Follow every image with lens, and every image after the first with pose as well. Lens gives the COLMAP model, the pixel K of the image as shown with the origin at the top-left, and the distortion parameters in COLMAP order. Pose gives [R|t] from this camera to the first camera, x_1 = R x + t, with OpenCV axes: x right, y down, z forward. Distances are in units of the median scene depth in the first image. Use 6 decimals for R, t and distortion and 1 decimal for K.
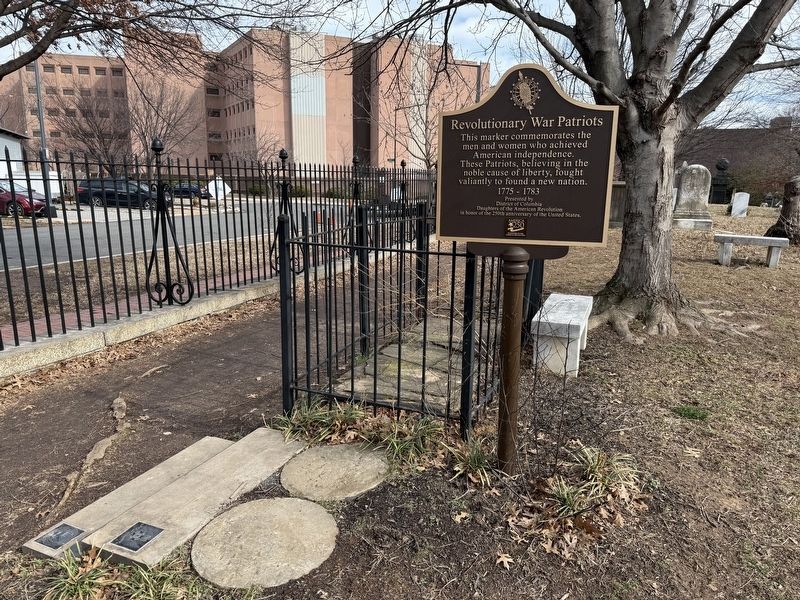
lens RADIAL K [[573.0, 0, 393.0], [0, 573.0, 310.2], [0, 0, 1]] dist [0.075595, -0.122554]
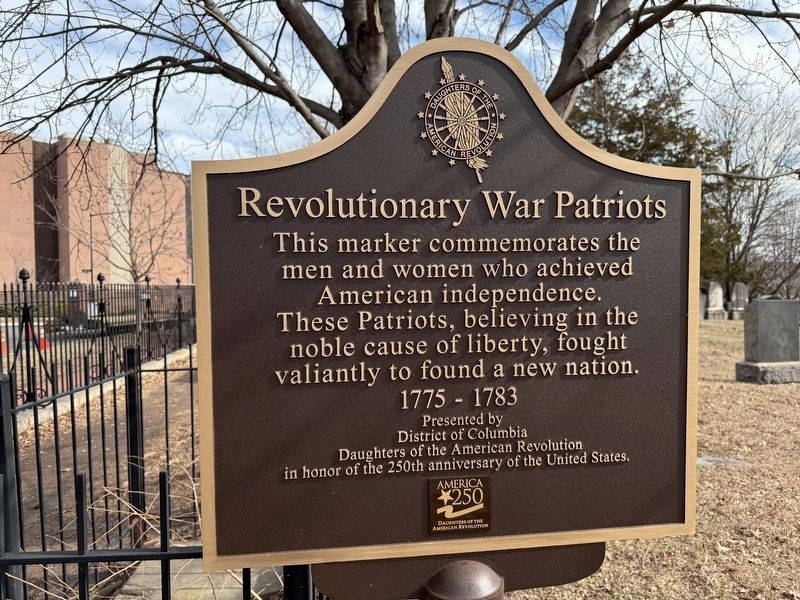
lens RADIAL K [[573.0, 0, 393.0], [0, 573.0, 310.2], [0, 0, 1]] dist [0.075595, -0.122554]
pose [[0.887210, -0.036223, 0.459941, 0.029356], [0.119917, 0.980755, -0.154077, -0.207750], [-0.445508, 0.191853, 0.874480, 0.706606]]
